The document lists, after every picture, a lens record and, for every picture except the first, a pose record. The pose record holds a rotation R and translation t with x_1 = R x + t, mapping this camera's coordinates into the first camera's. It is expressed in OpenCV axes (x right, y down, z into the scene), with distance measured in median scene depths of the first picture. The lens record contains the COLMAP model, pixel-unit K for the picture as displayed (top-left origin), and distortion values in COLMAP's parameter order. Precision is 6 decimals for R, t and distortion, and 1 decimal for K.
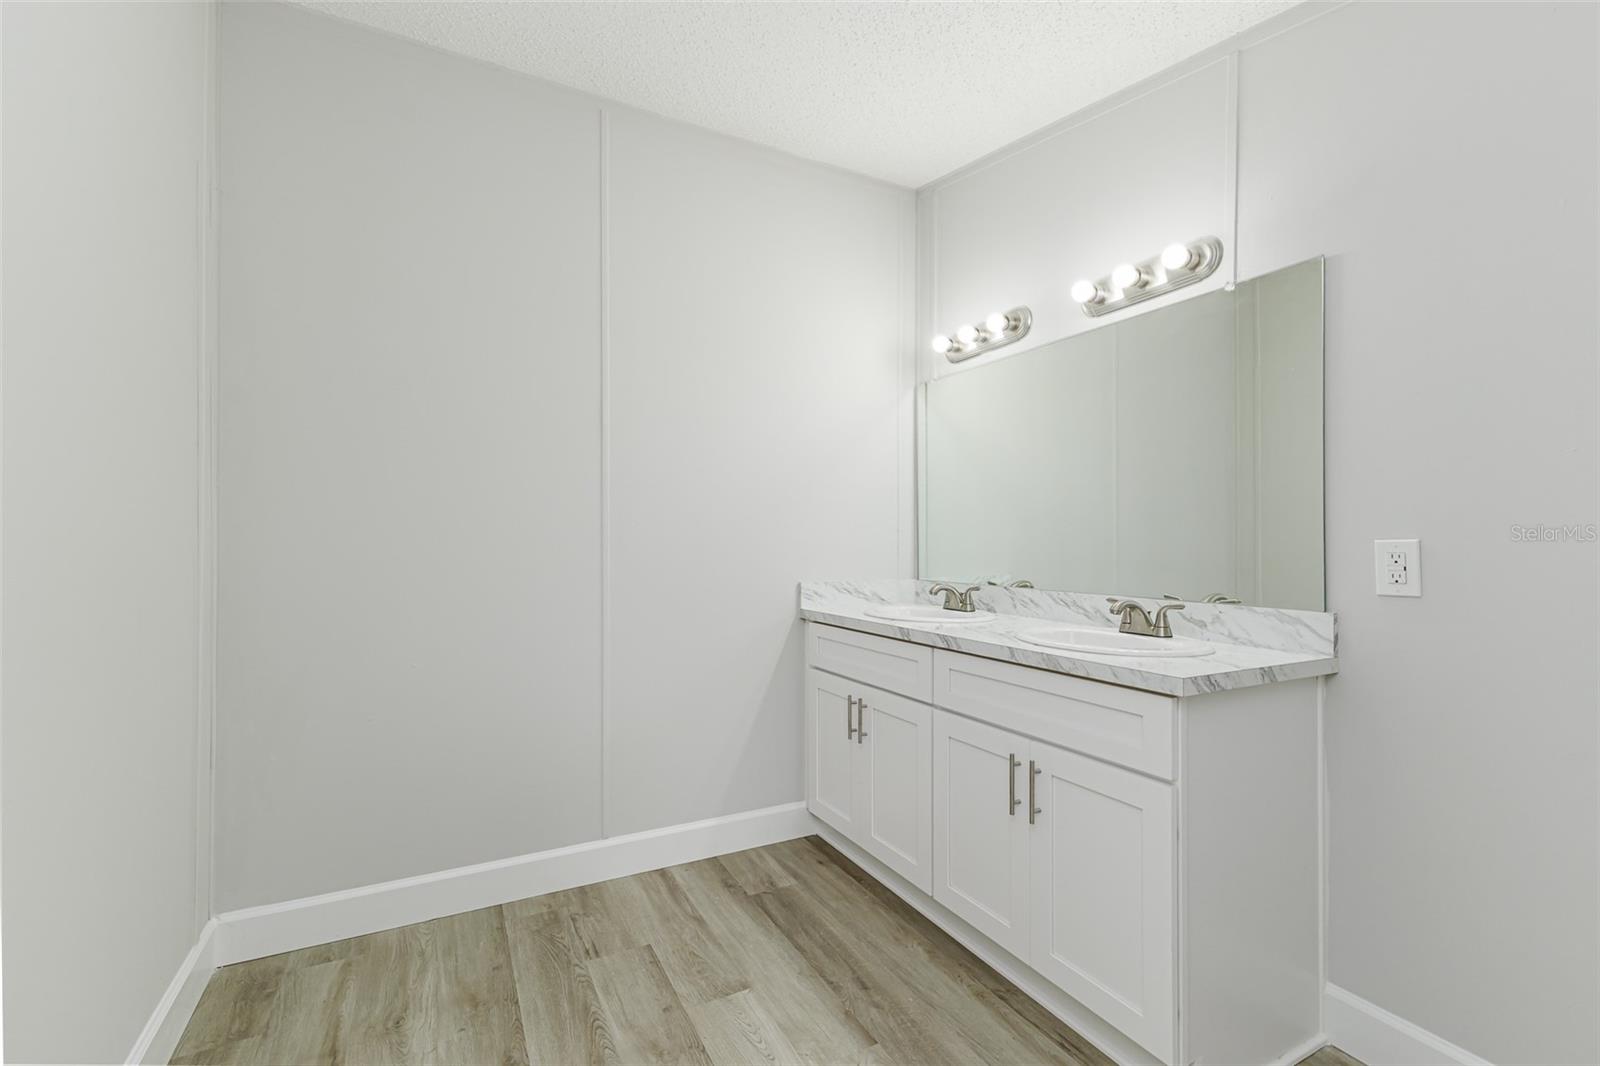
lens RADIAL K [[691.6, 0, 803.0], [0, 691.6, 528.8], [0, 0, 1]] dist [0.008797, -0.000238]
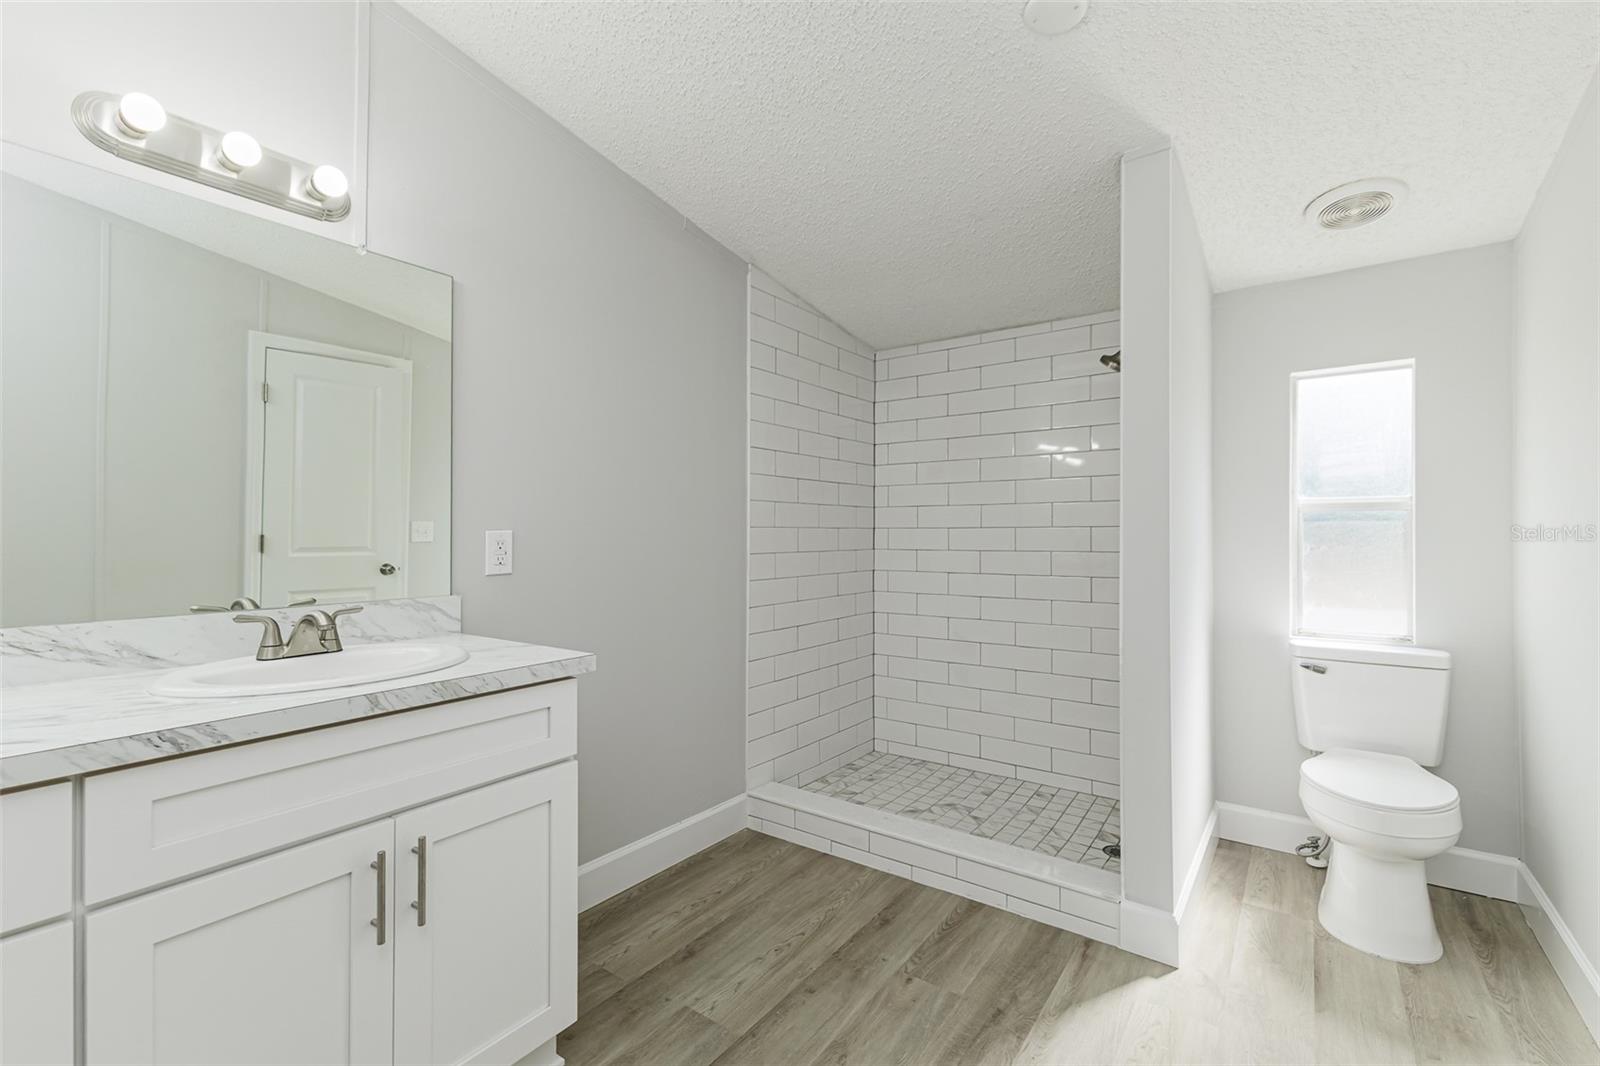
lens RADIAL K [[691.6, 0, 803.0], [0, 691.6, 528.8], [0, 0, 1]] dist [0.008797, -0.000238]
pose [[-0.438604, 0.003815, 0.898672, -0.487513], [-0.016920, 0.999779, -0.012502, 0.016959], [-0.898521, -0.020689, -0.438443, 0.956145]]
